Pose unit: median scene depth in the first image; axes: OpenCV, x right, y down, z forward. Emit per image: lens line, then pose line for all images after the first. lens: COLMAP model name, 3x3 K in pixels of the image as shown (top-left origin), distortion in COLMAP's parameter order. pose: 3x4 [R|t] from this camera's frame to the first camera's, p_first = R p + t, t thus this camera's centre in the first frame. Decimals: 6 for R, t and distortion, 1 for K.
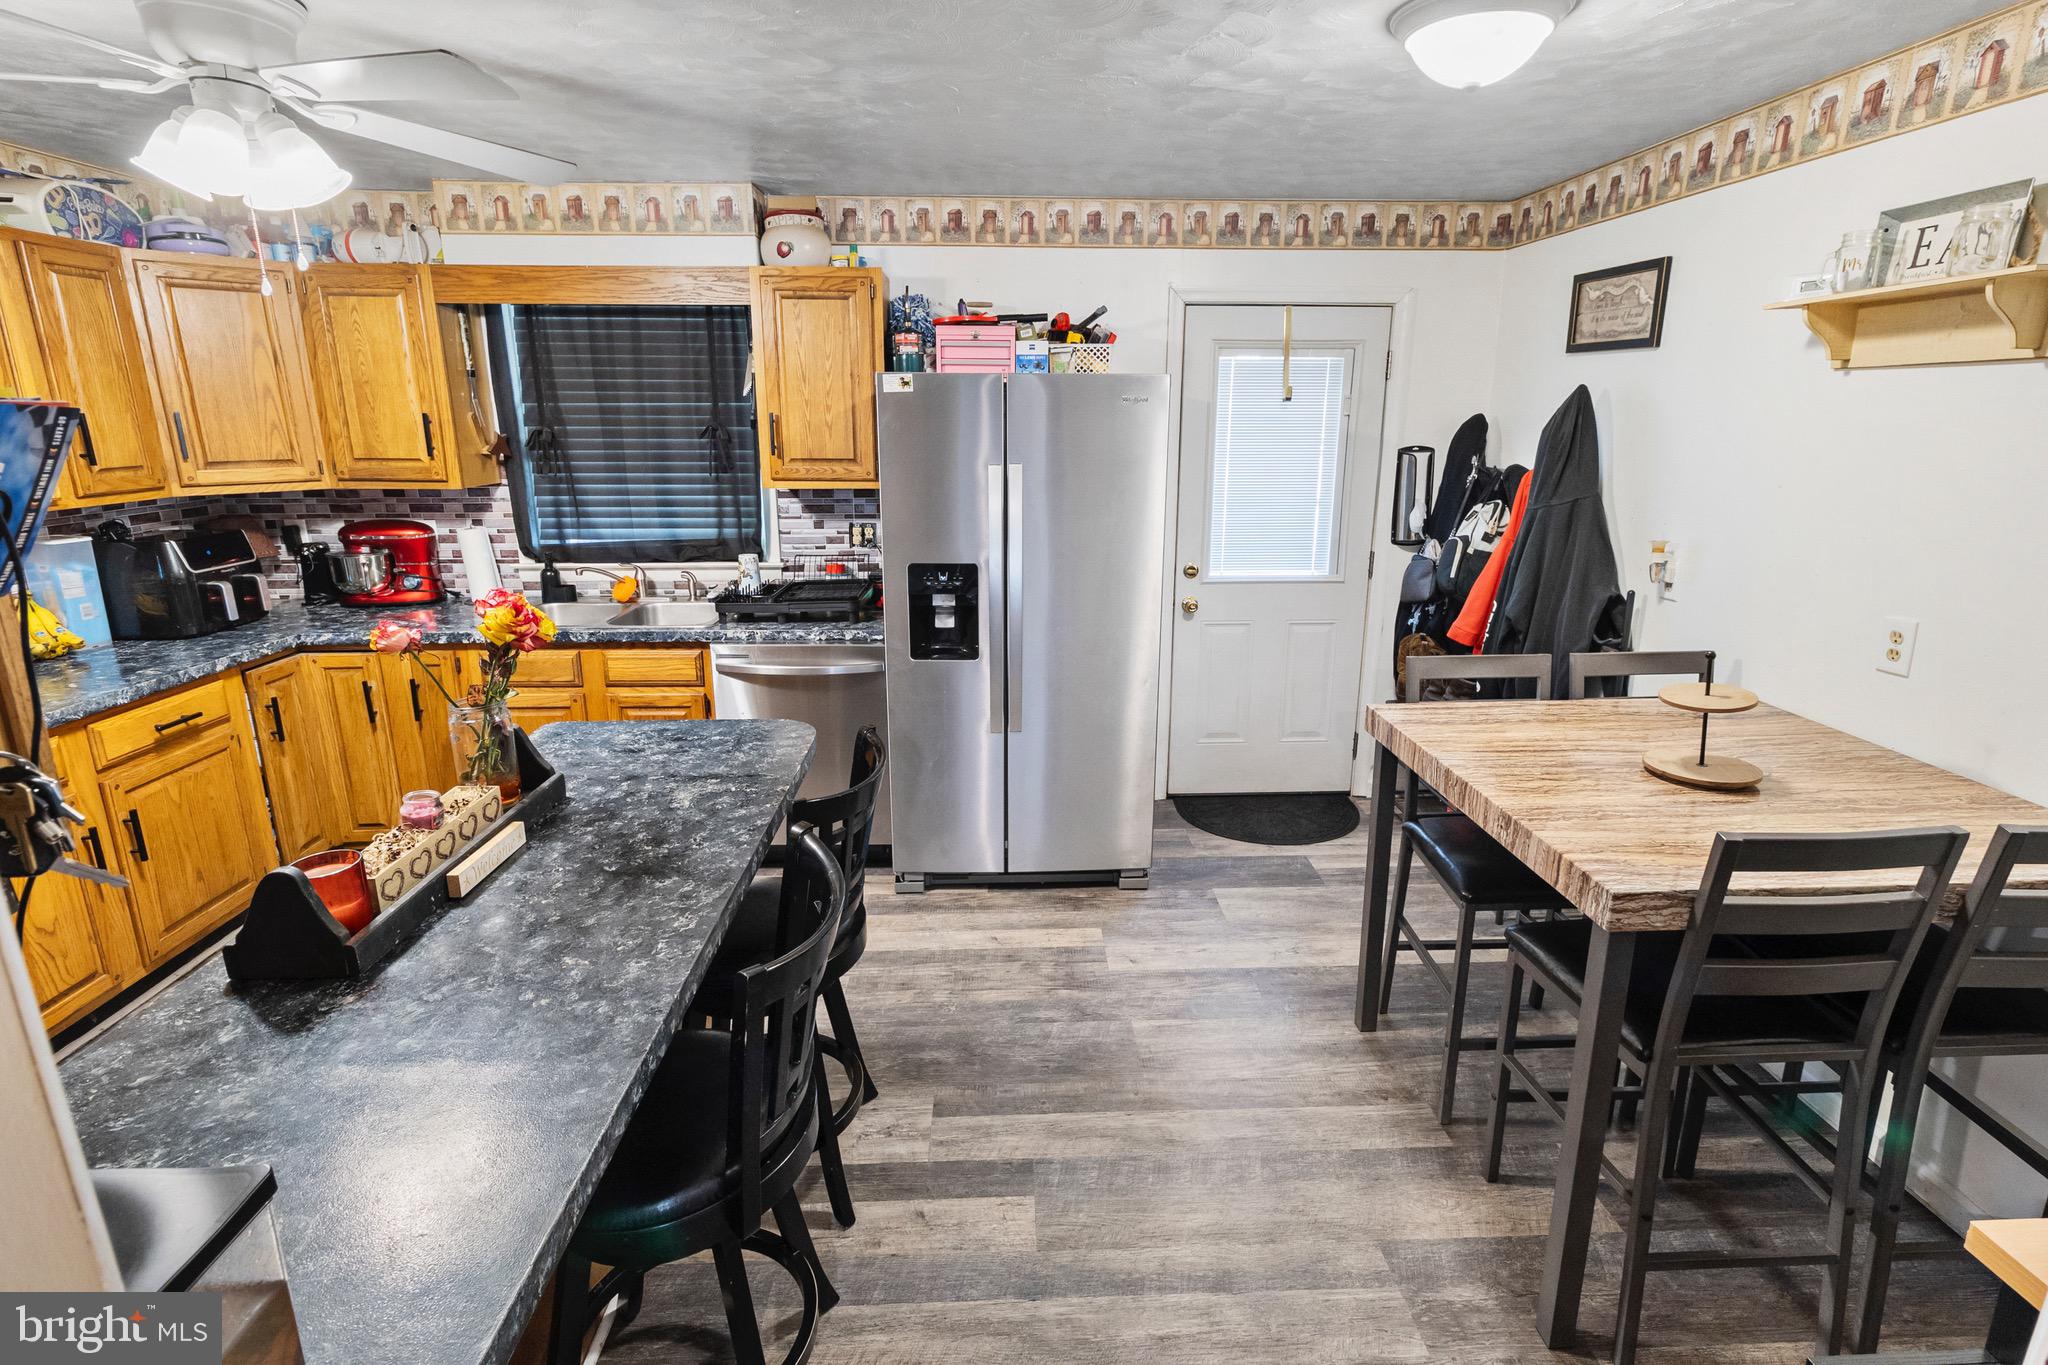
lens RADIAL K [[980.6, 0, 1037.0], [0, 980.6, 675.7], [0, 0, 1]] dist [0.001022, -0.000098]
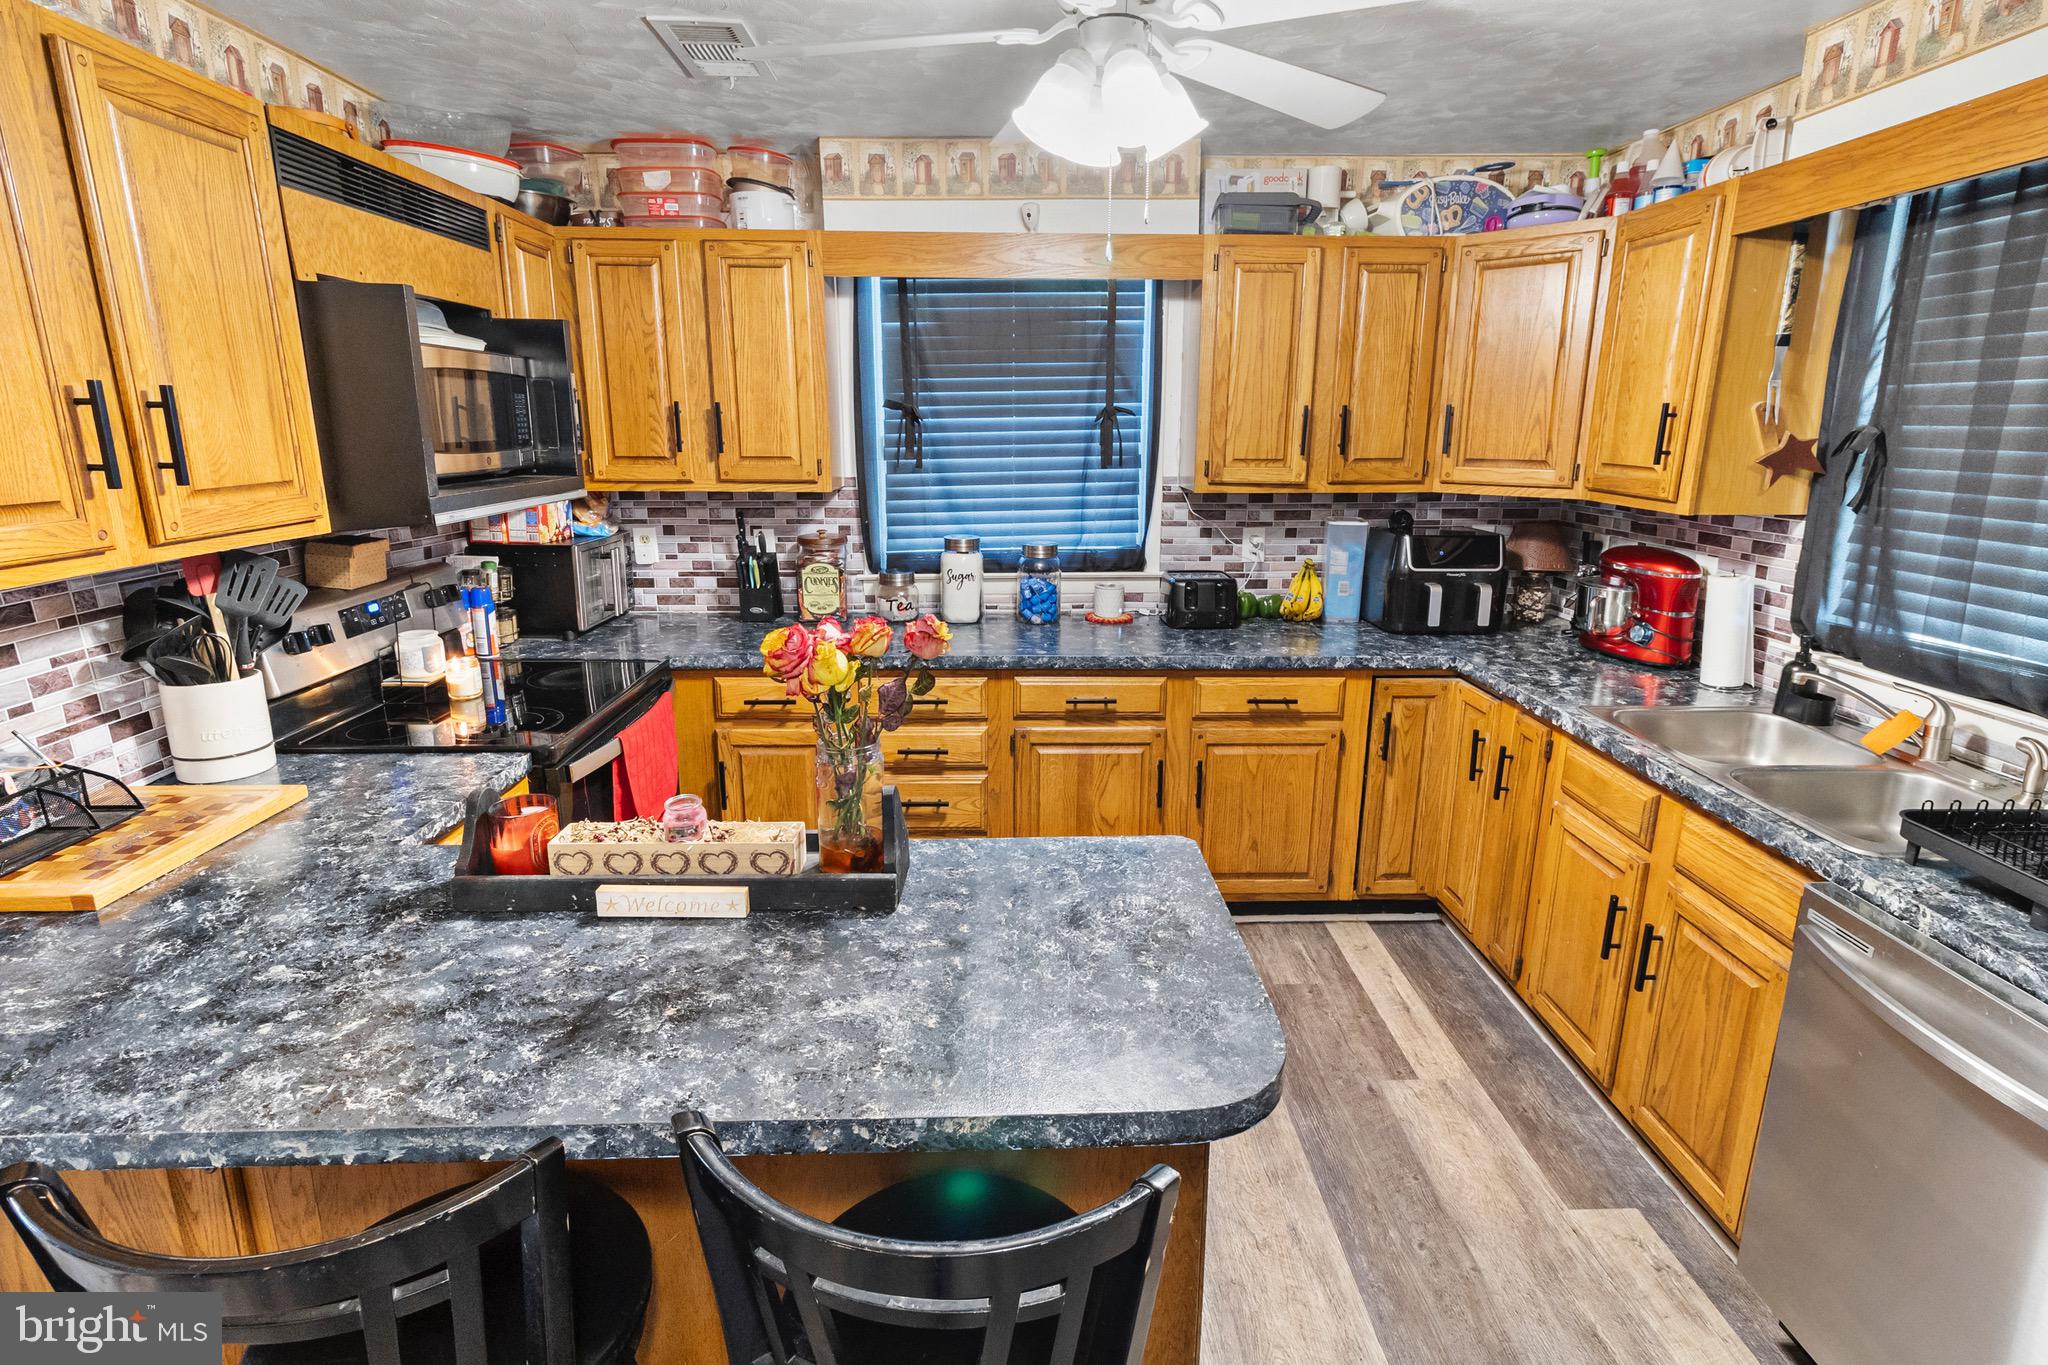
lens RADIAL K [[980.6, 0, 1039.4], [0, 980.6, 653.8], [0, 0, 1]] dist [0.001022, -0.000098]
pose [[-0.018434, 0.230226, -0.972963, 0.104934], [-0.266108, 0.936898, 0.226734, -0.147350], [0.963767, 0.263093, 0.043994, 0.618115]]
